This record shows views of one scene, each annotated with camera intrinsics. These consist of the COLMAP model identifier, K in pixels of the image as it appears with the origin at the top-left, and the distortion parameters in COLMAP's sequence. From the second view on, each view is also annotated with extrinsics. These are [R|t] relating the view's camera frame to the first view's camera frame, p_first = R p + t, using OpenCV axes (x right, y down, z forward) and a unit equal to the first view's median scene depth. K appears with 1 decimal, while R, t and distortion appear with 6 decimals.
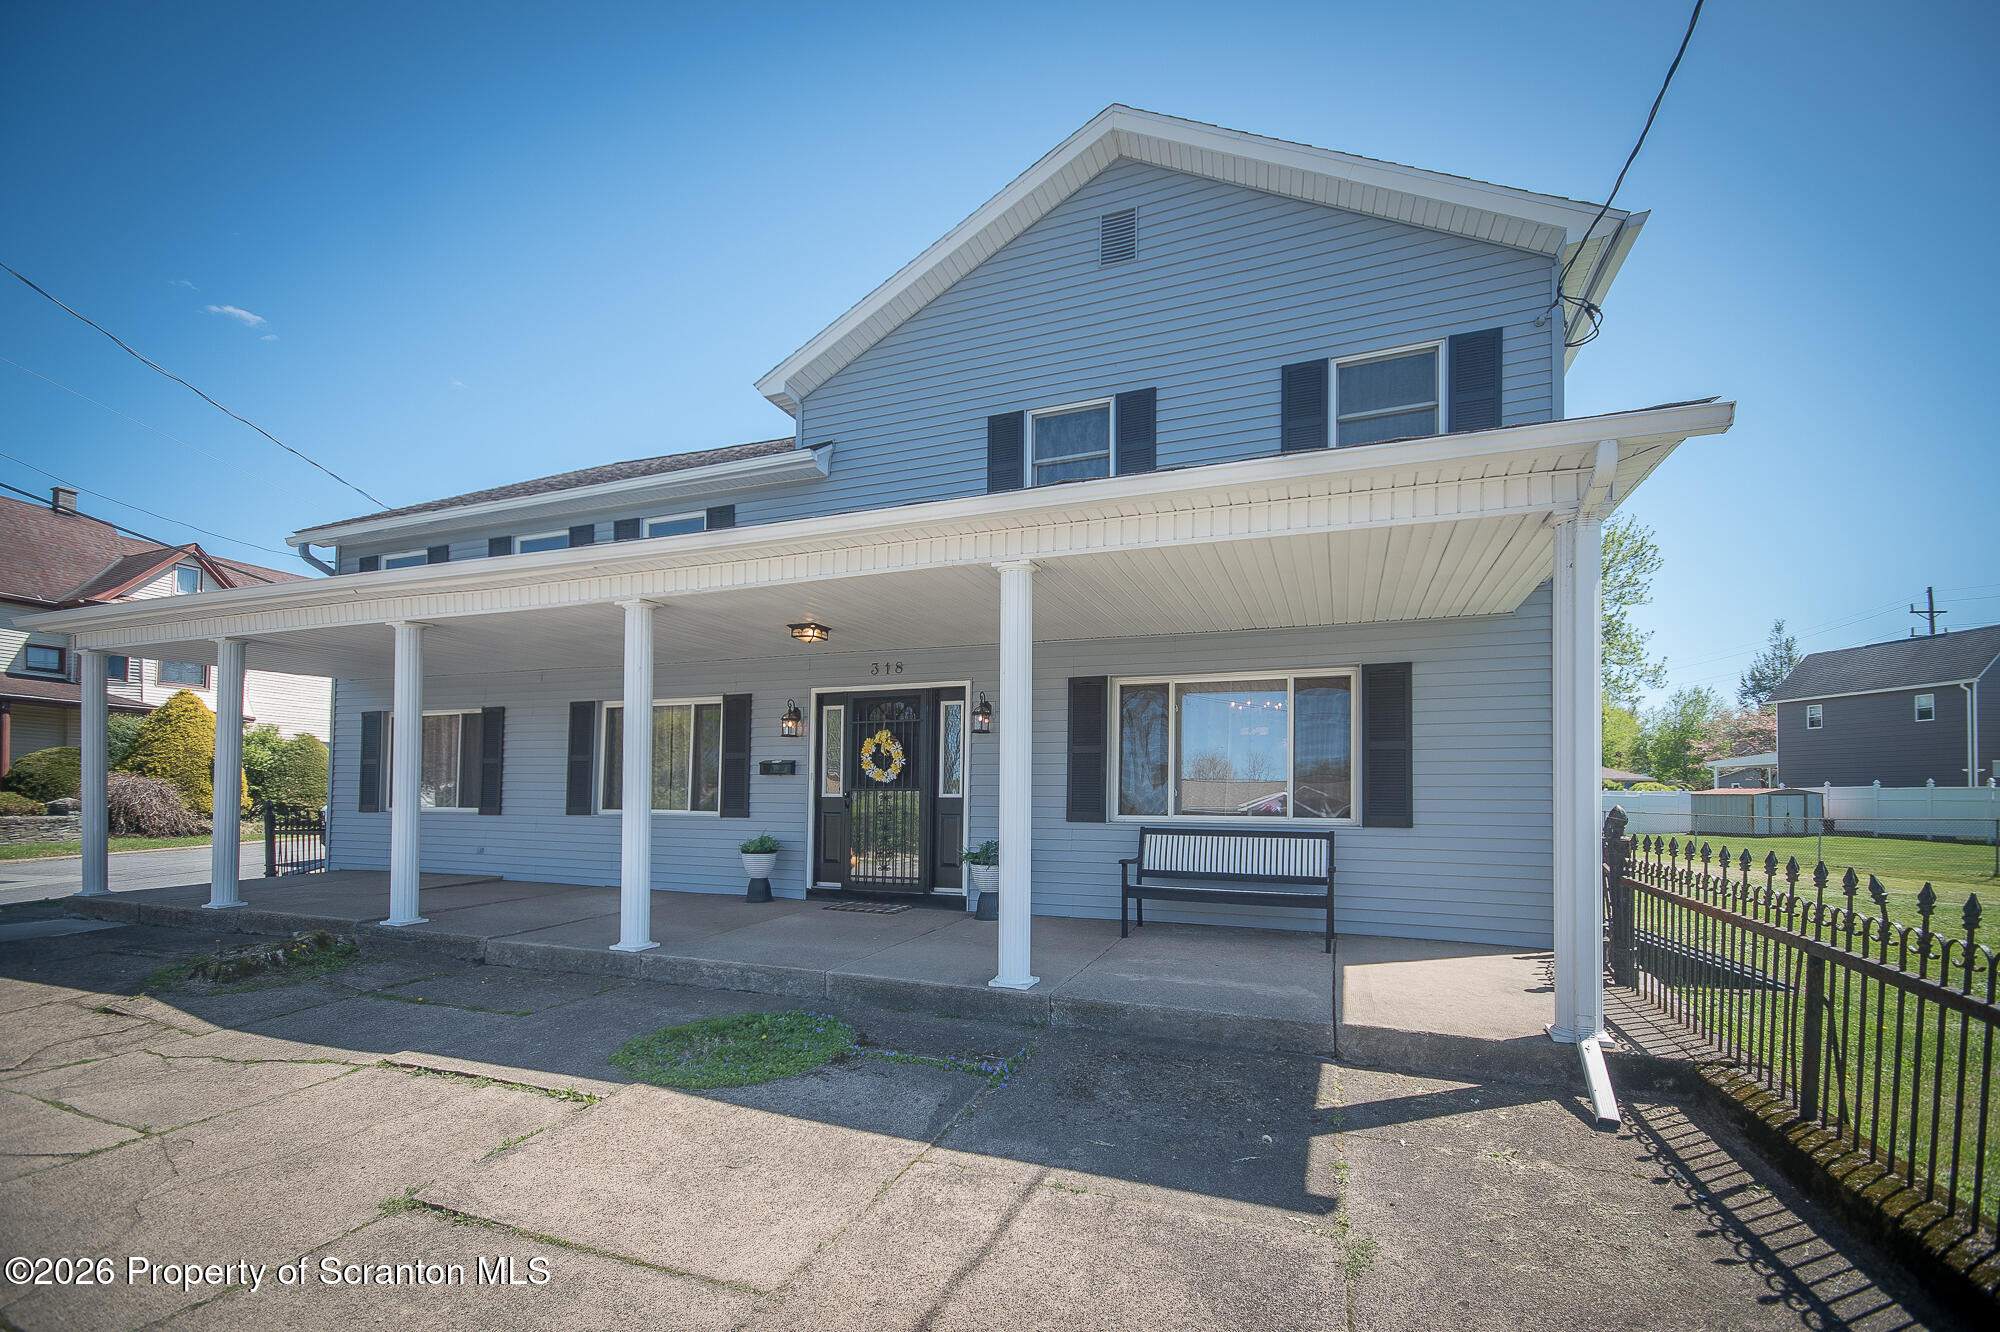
lens RADIAL K [[844.1, 0, 991.3], [0, 844.1, 755.2], [0, 0, 1]] dist [0.017617, 0.000069]
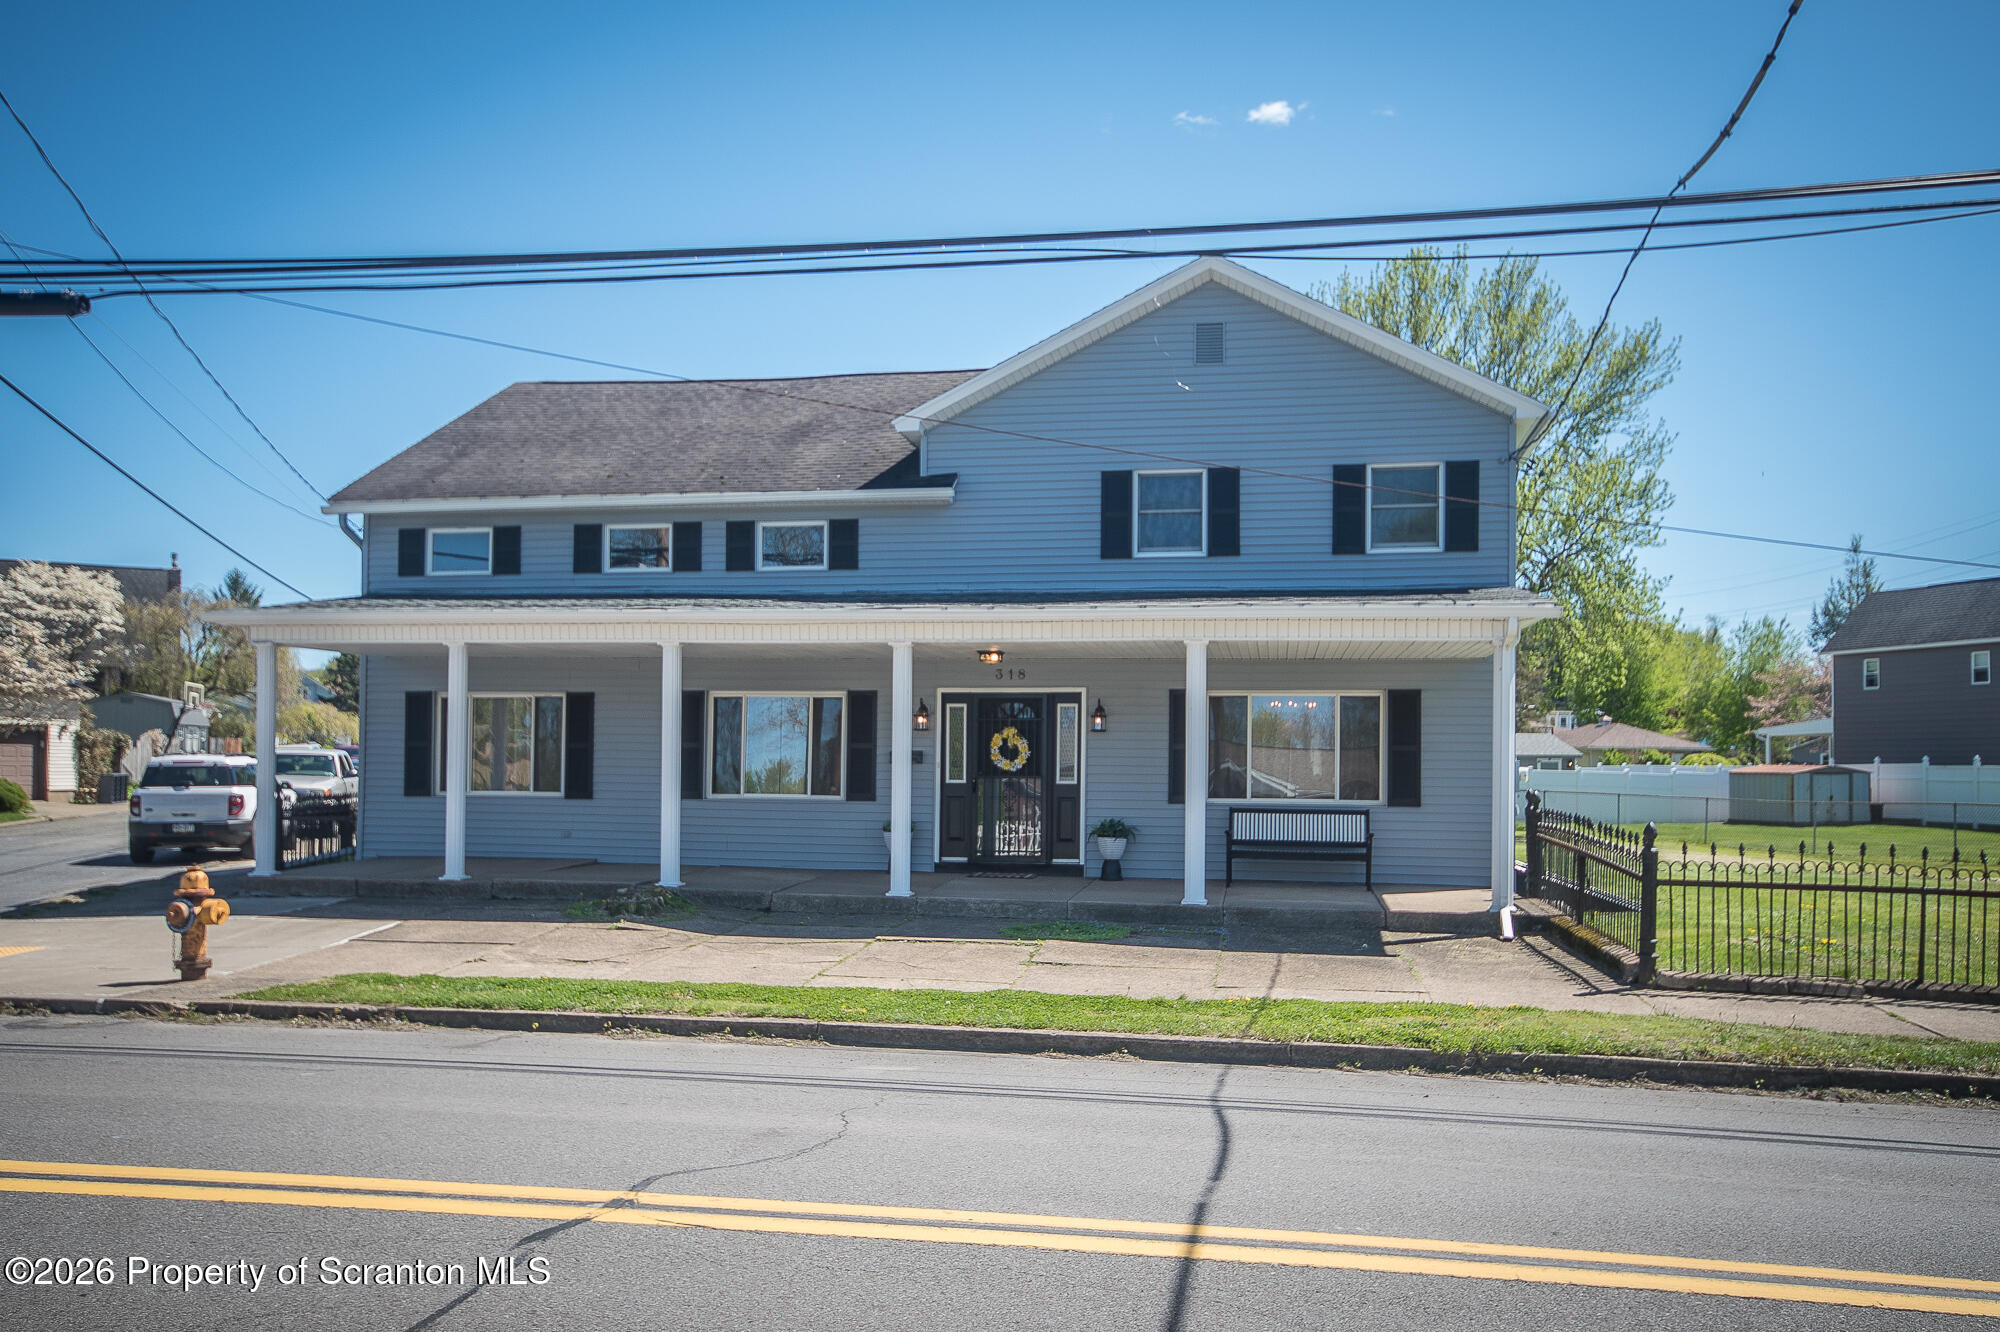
lens RADIAL K [[1560.5, 0, 1000.0], [0, 1560.5, 666.0], [0, 0, 1]] dist [-0.000658, 0.108725]
pose [[0.977080, 0.016547, 0.212230, -0.618108], [-0.013203, 0.999766, -0.017164, -0.079003], [-0.212465, 0.013969, 0.977069, -1.160931]]
